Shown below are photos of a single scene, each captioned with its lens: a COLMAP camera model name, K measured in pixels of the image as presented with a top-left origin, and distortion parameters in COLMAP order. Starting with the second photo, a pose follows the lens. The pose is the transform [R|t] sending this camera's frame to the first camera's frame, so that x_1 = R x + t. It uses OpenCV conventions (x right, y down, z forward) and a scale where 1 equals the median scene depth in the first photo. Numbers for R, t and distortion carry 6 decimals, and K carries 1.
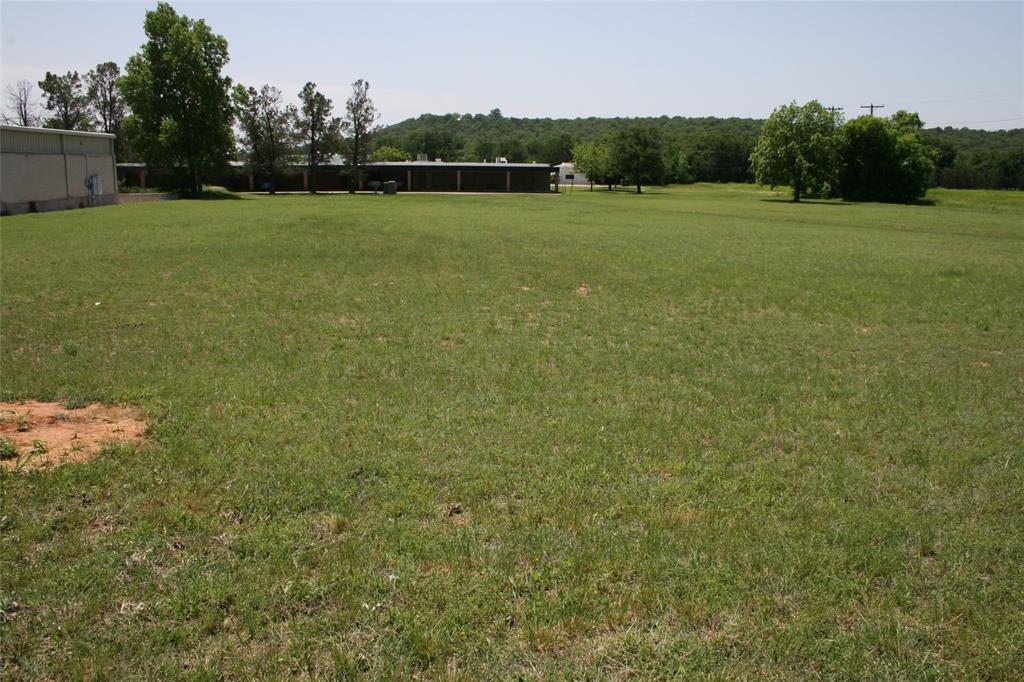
lens RADIAL K [[853.1, 0, 516.3], [0, 853.1, 345.8], [0, 0, 1]] dist [-0.163116, 0.136502]
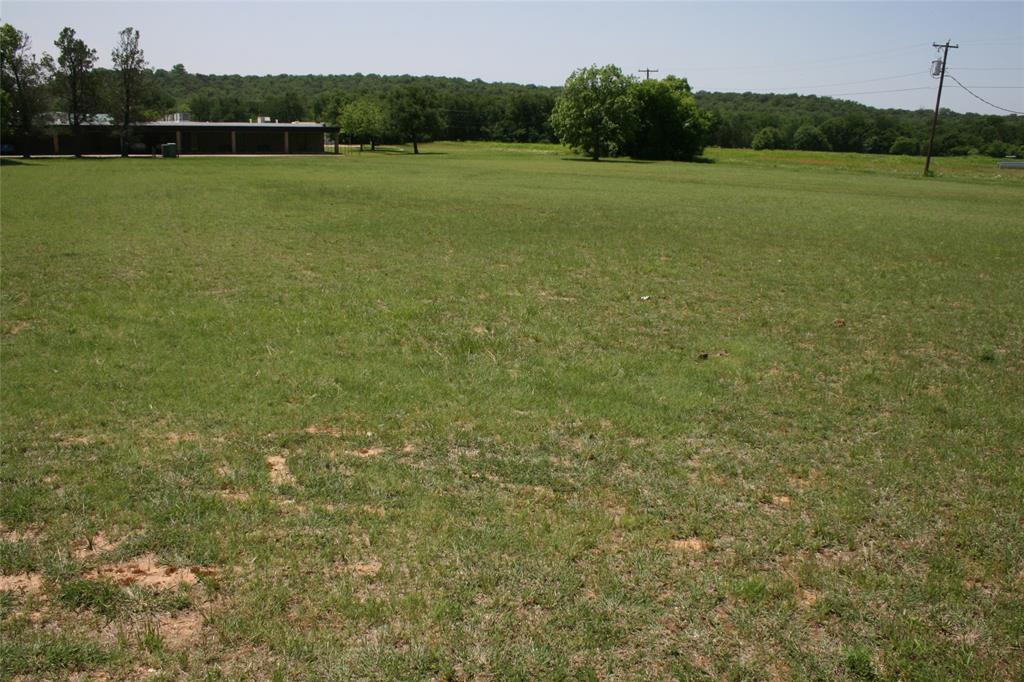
lens RADIAL K [[847.3, 0, 516.0], [0, 847.3, 345.8], [0, 0, 1]] dist [-0.164467, 0.135954]
pose [[0.932316, -0.077831, 0.353170, -0.128854], [0.060098, 0.996332, 0.060920, -0.009324], [-0.356616, -0.035572, 0.933574, 0.036537]]
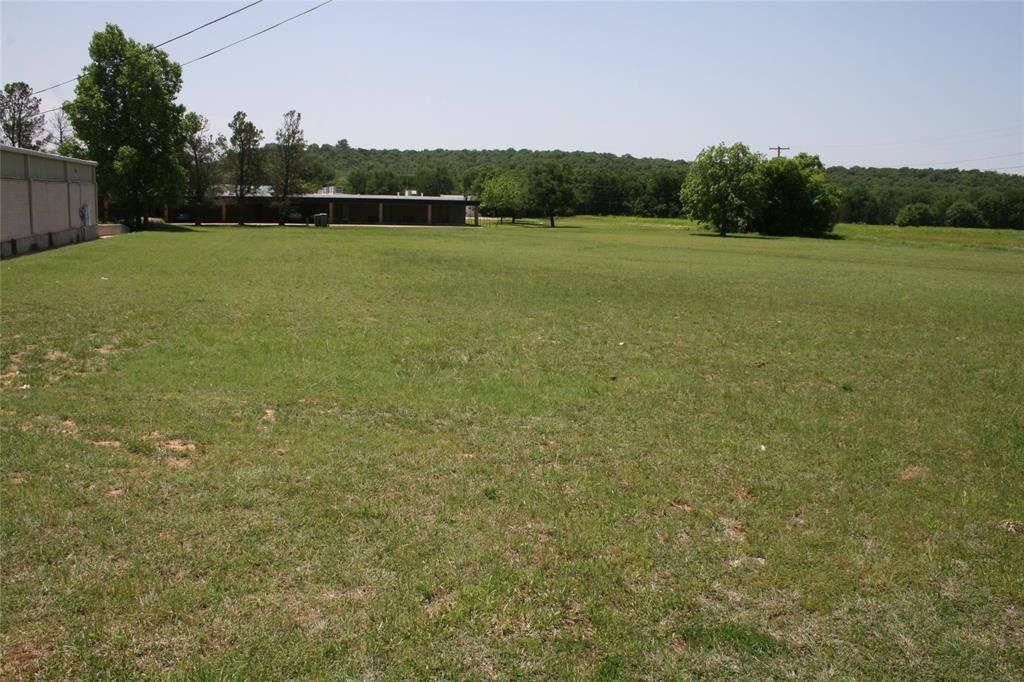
lens RADIAL K [[850.4, 0, 513.9], [0, 850.4, 345.2], [0, 0, 1]] dist [-0.165724, 0.139025]
pose [[0.981720, -0.017866, 0.189491, -0.116134], [0.024565, 0.999151, -0.033062, -0.003035], [-0.188740, 0.037113, 0.981326, -0.000766]]
